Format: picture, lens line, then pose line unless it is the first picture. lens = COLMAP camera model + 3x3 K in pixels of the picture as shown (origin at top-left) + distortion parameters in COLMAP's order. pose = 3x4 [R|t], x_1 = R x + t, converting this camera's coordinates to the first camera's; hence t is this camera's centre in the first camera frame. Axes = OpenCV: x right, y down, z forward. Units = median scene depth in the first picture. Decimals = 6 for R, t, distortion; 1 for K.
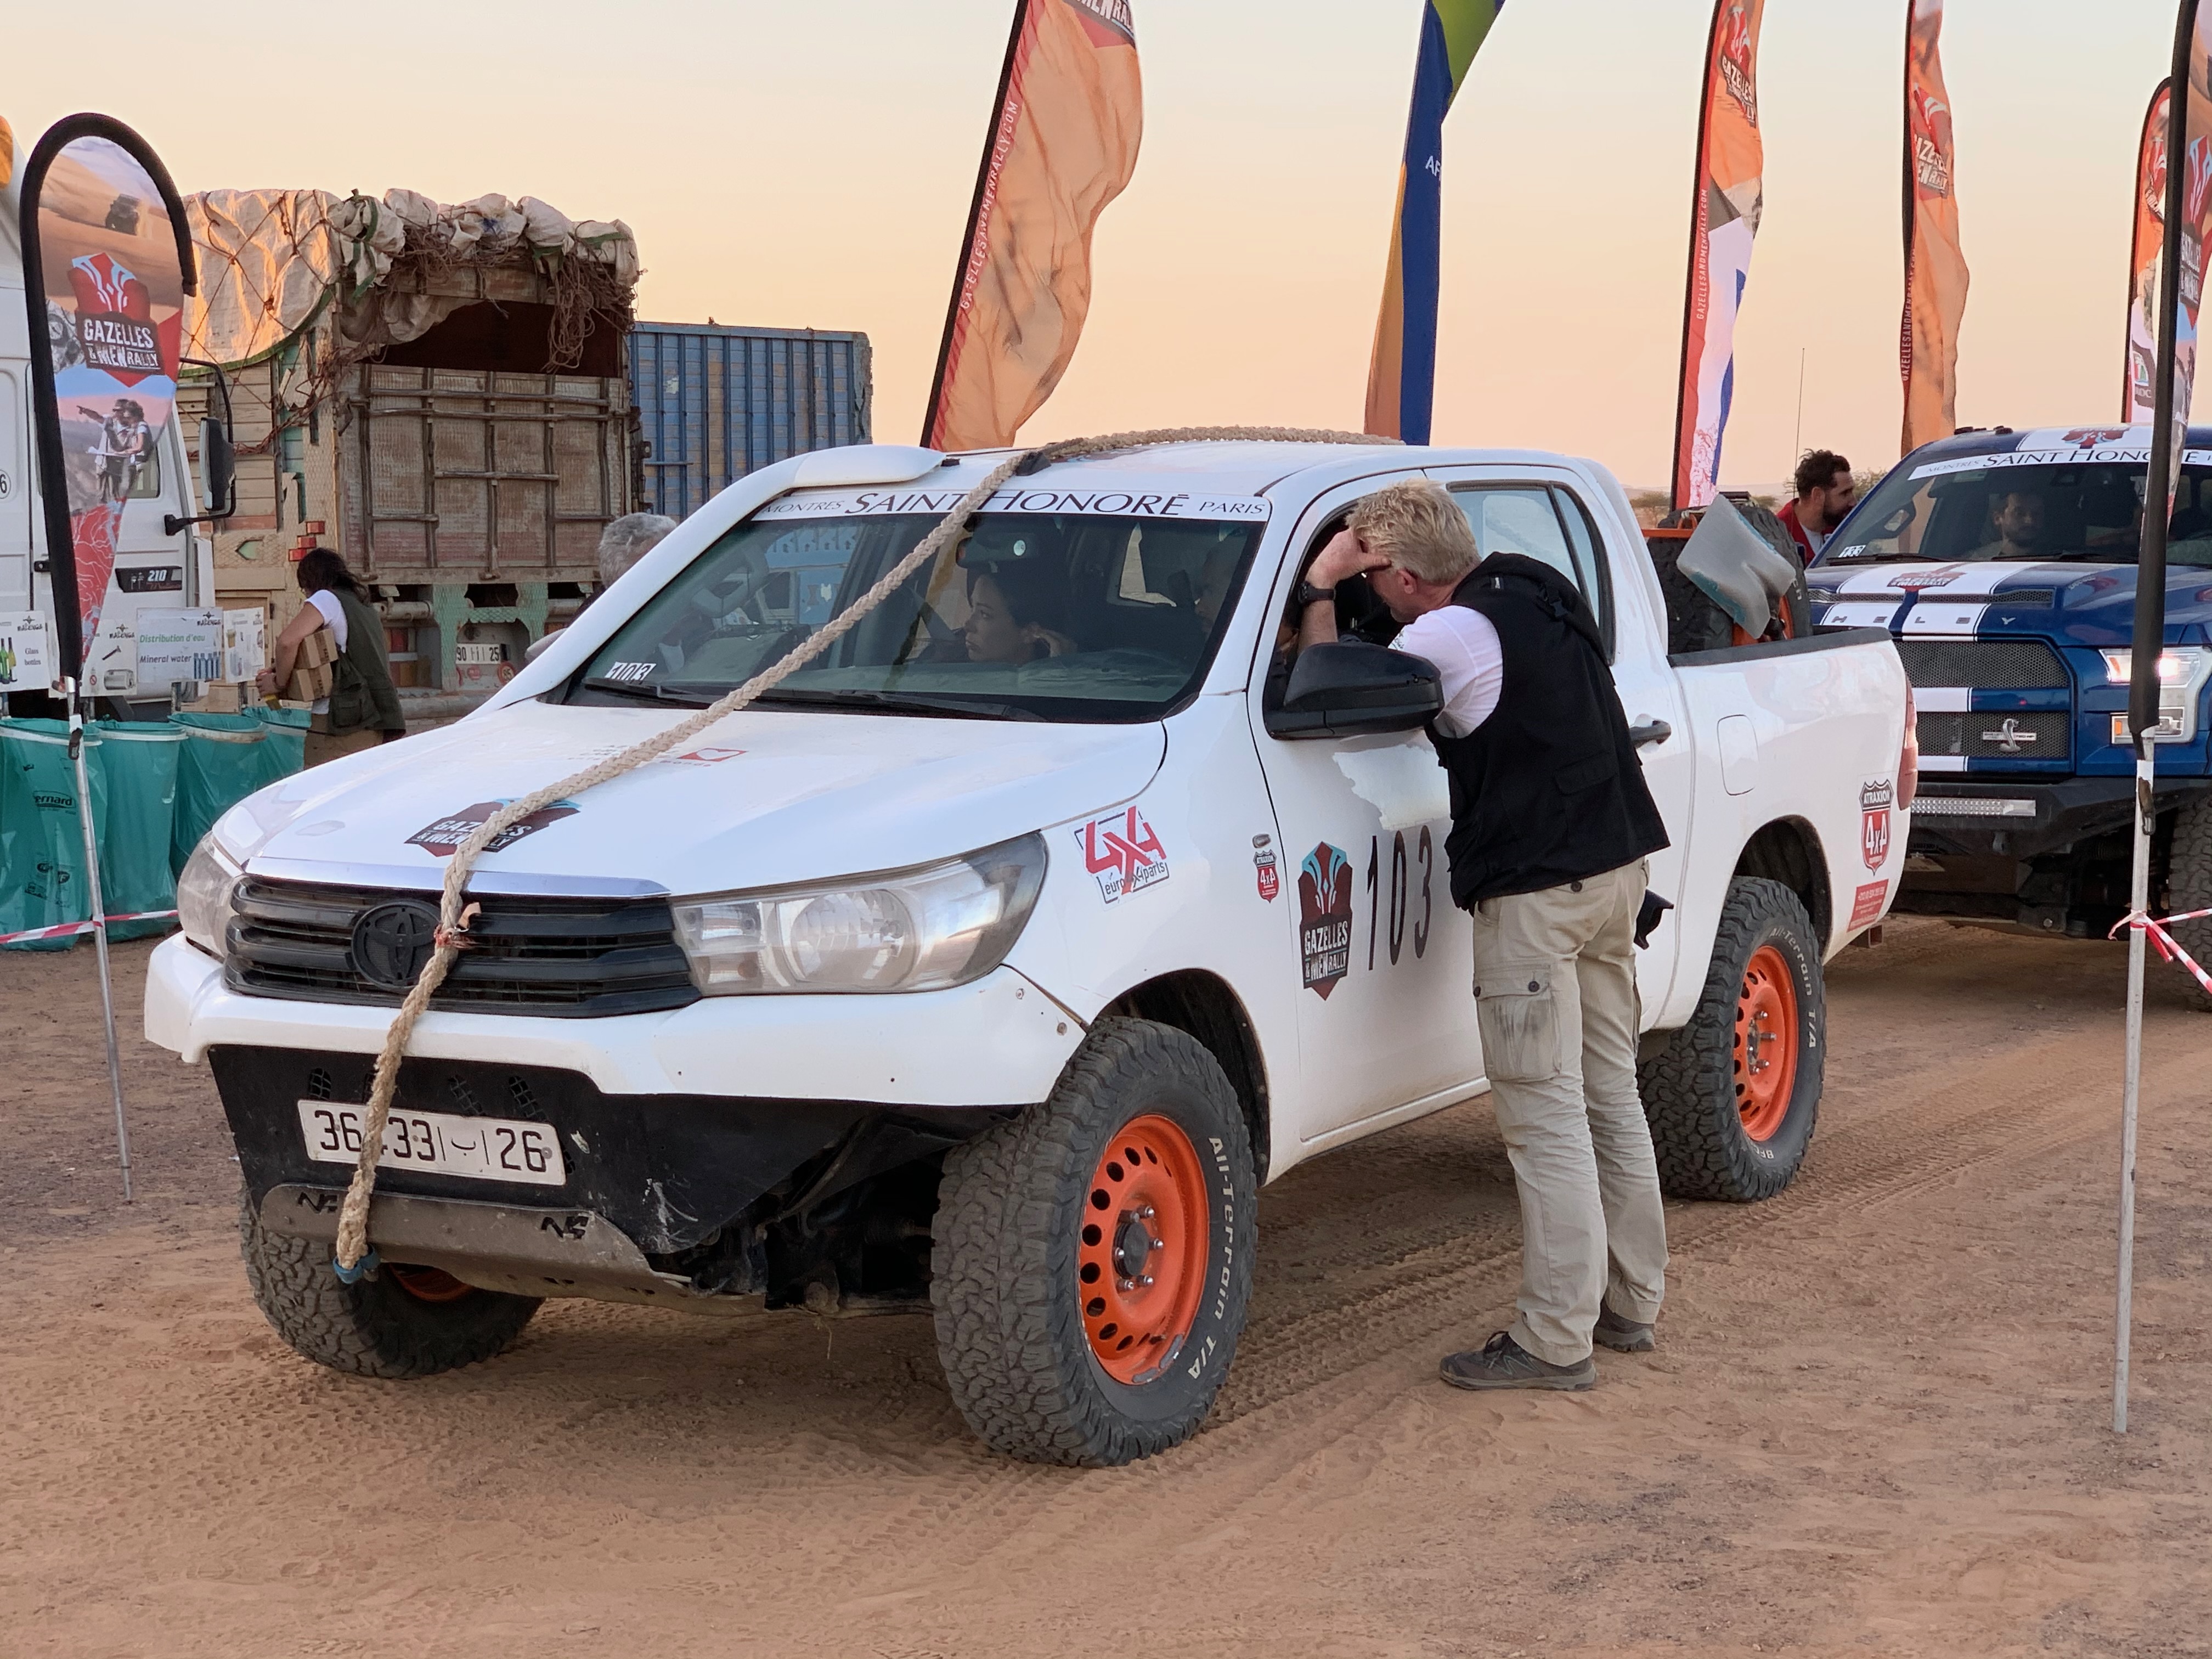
lens RADIAL K [[3976.9, 0, 1105.9], [0, 3976.9, 845.9], [0, 0, 1]] dist [0.043626, 0.000000]
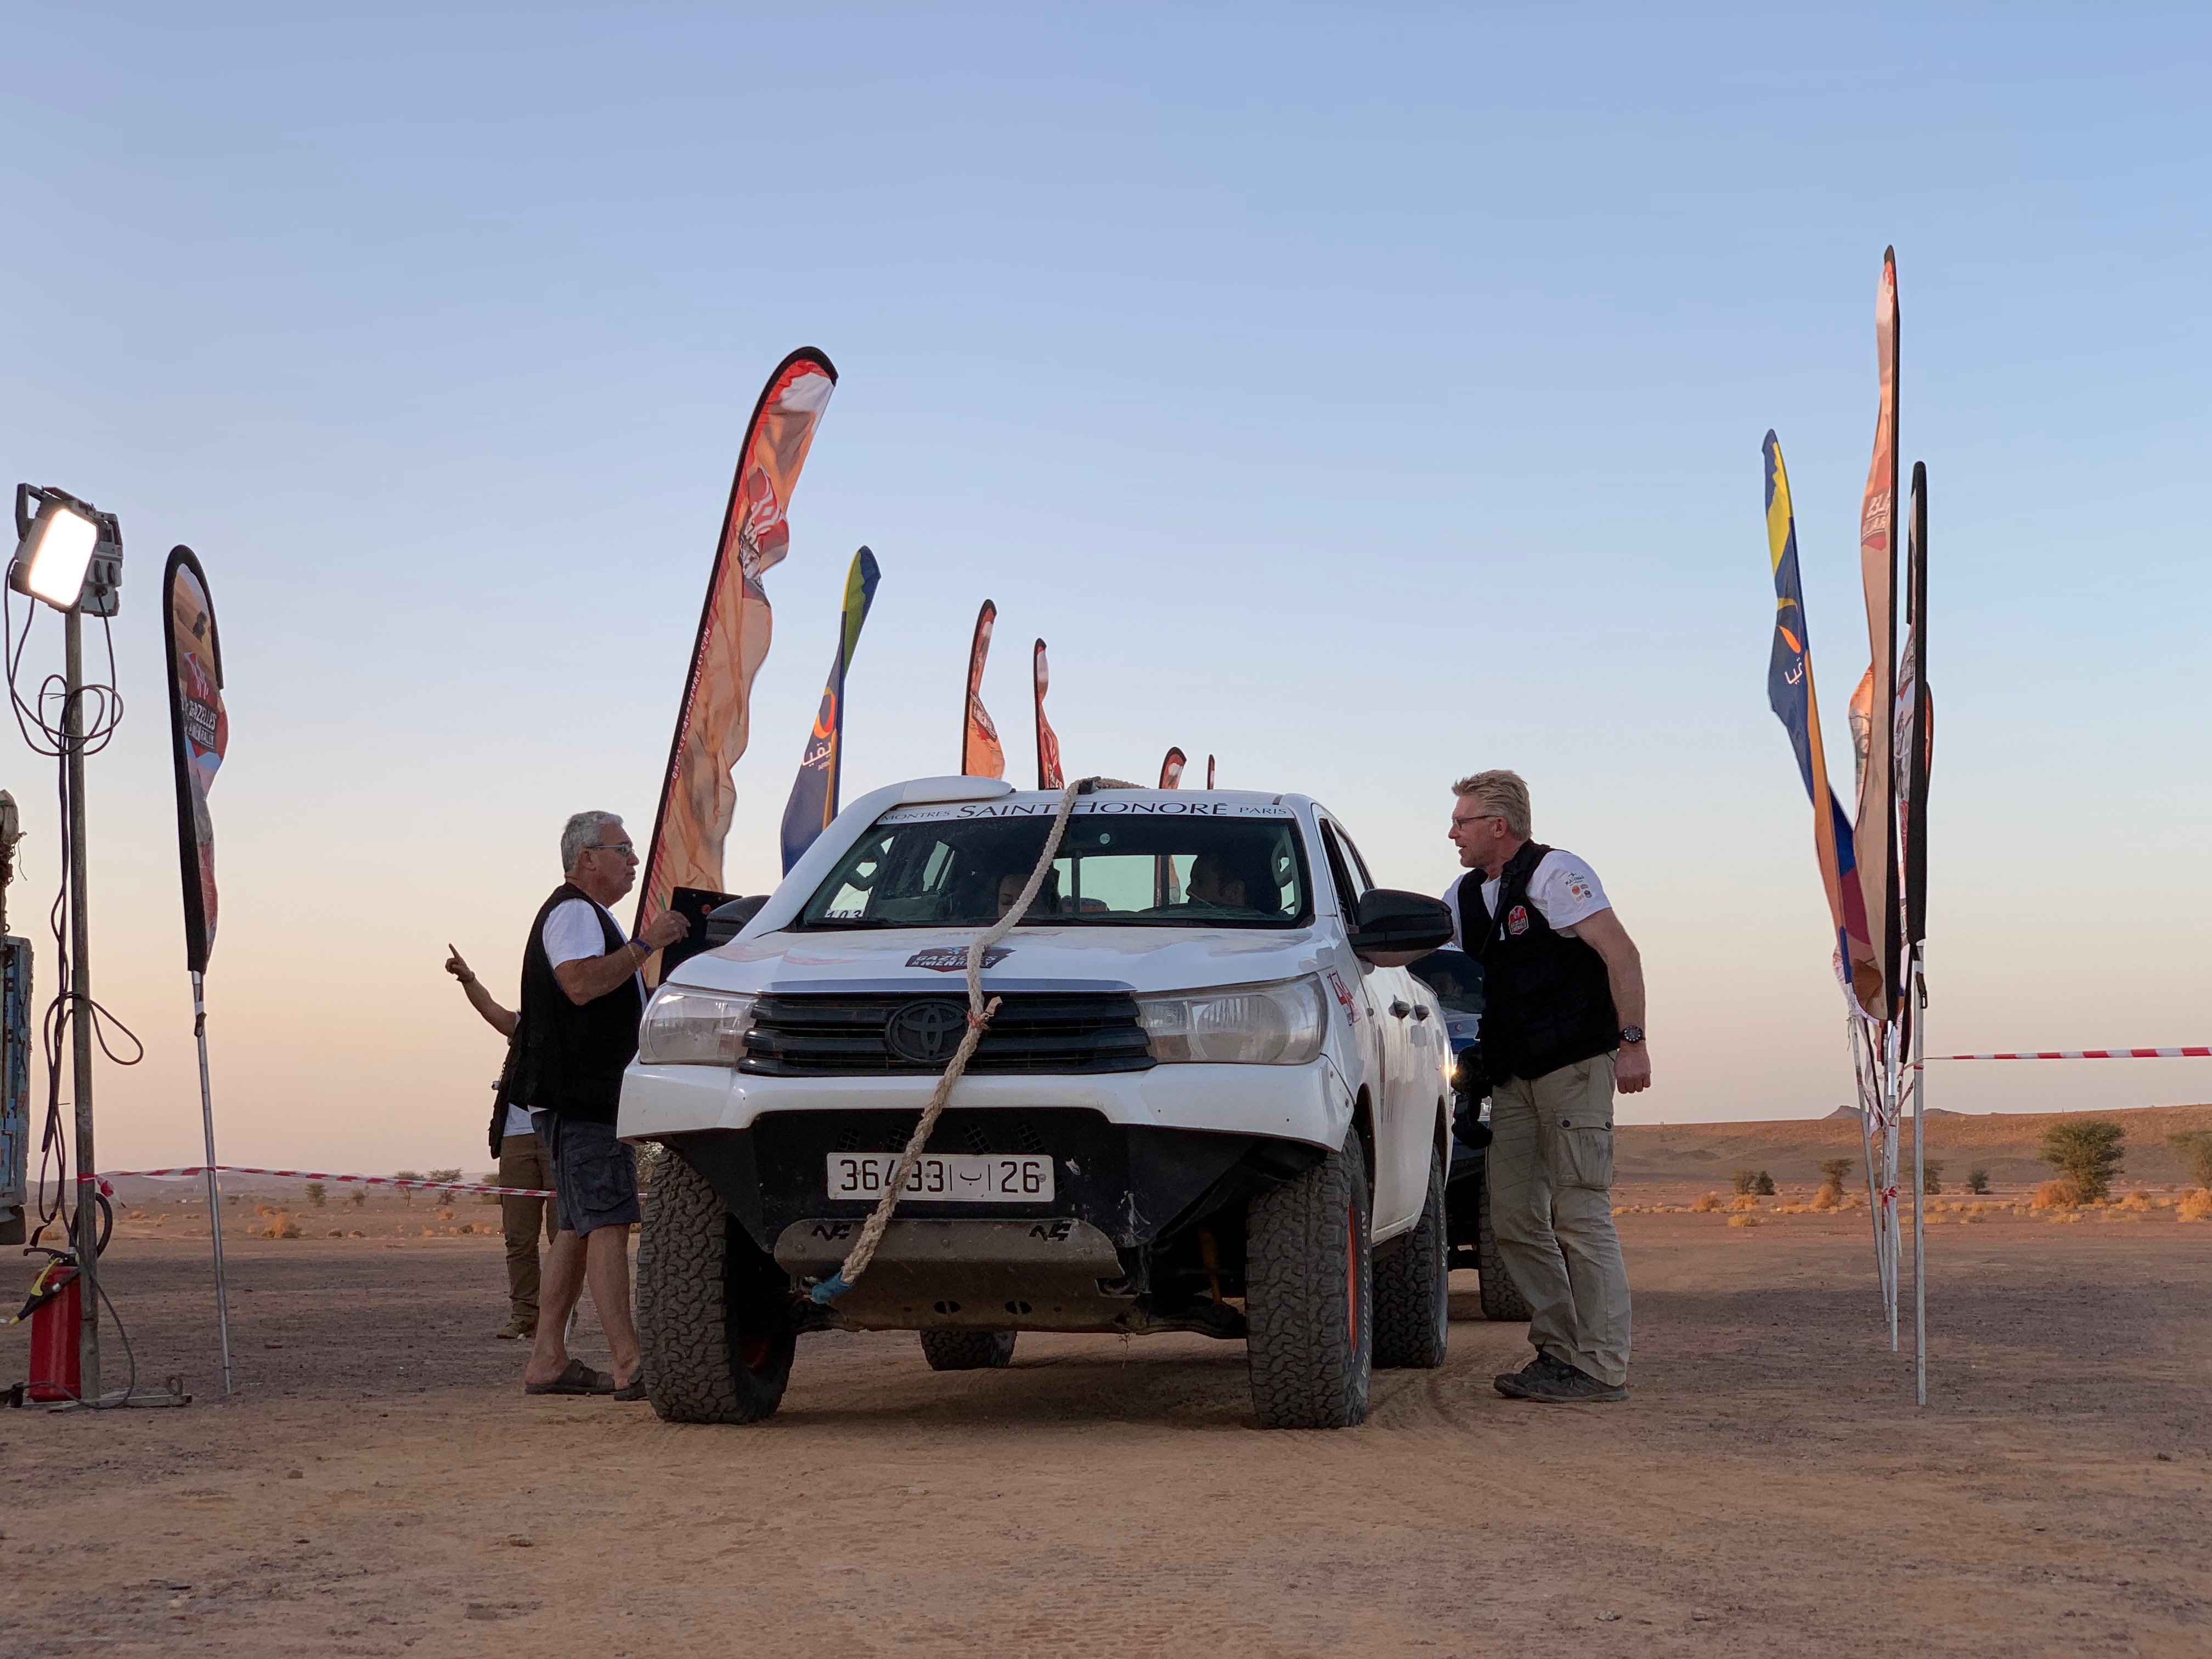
lens RADIAL K [[3334.1, 0, 1101.4], [0, 3334.1, 814.0], [0, 0, 1]] dist [-0.062238, 0.000000]
pose [[0.933376, 0.044079, 0.356184, -0.477044], [0.029185, 0.979821, -0.197734, 0.161495], [-0.357713, 0.194956, 0.913255, -0.089636]]
